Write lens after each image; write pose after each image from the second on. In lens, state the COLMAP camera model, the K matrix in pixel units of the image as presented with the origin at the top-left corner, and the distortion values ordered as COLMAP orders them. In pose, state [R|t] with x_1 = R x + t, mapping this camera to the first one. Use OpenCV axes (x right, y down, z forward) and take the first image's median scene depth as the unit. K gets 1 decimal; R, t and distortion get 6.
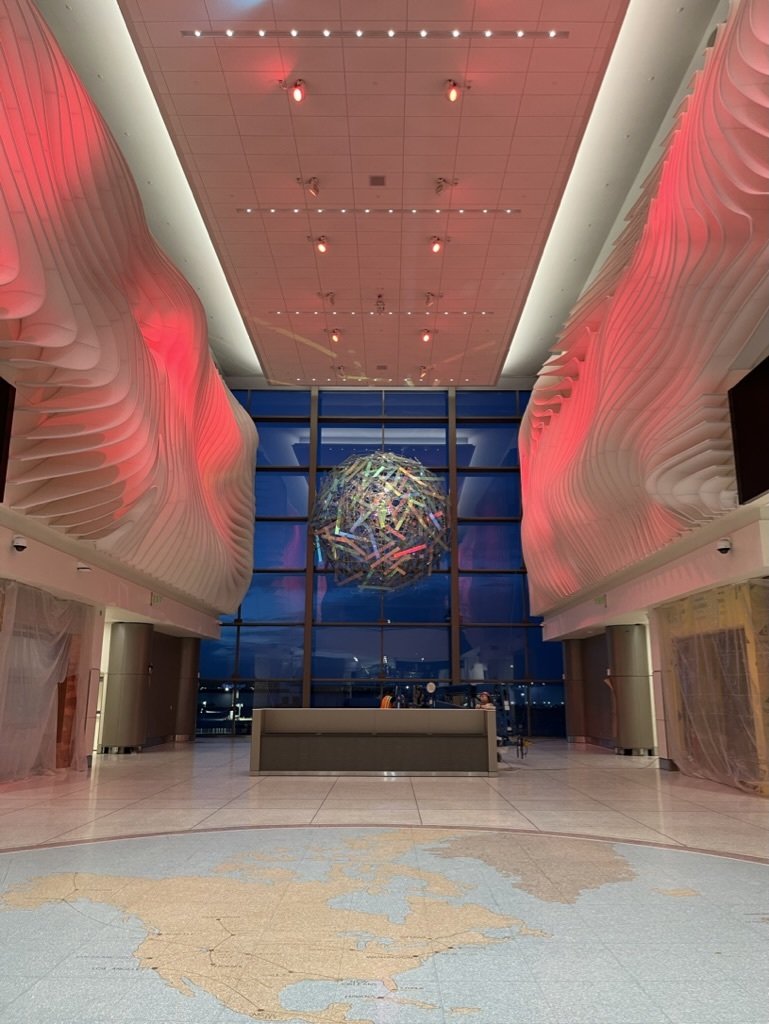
lens RADIAL K [[771.3, 0, 388.6], [0, 771.3, 503.4], [0, 0, 1]] dist [0.005596, 0.003564]
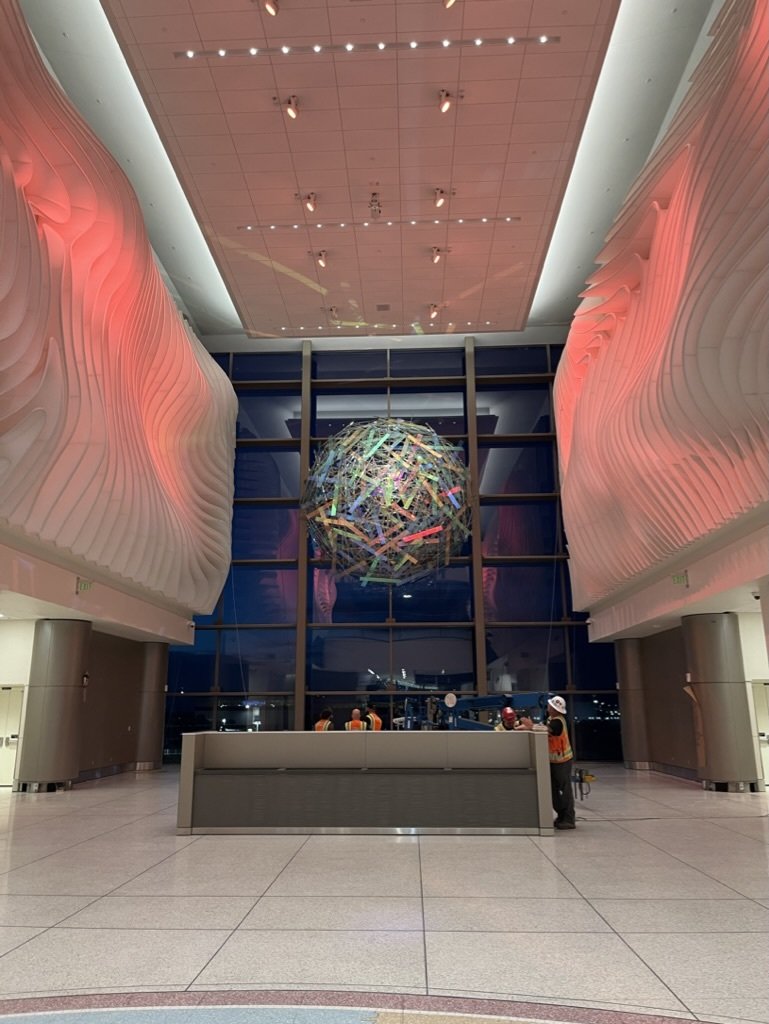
lens RADIAL K [[771.3, 0, 373.2], [0, 771.3, 498.7], [0, 0, 1]] dist [0.005596, 0.003564]
pose [[0.998855, -0.019665, -0.043614, 0.012973], [0.018536, 0.999486, -0.026152, 0.048379], [0.044106, 0.025313, 0.998706, 0.192363]]
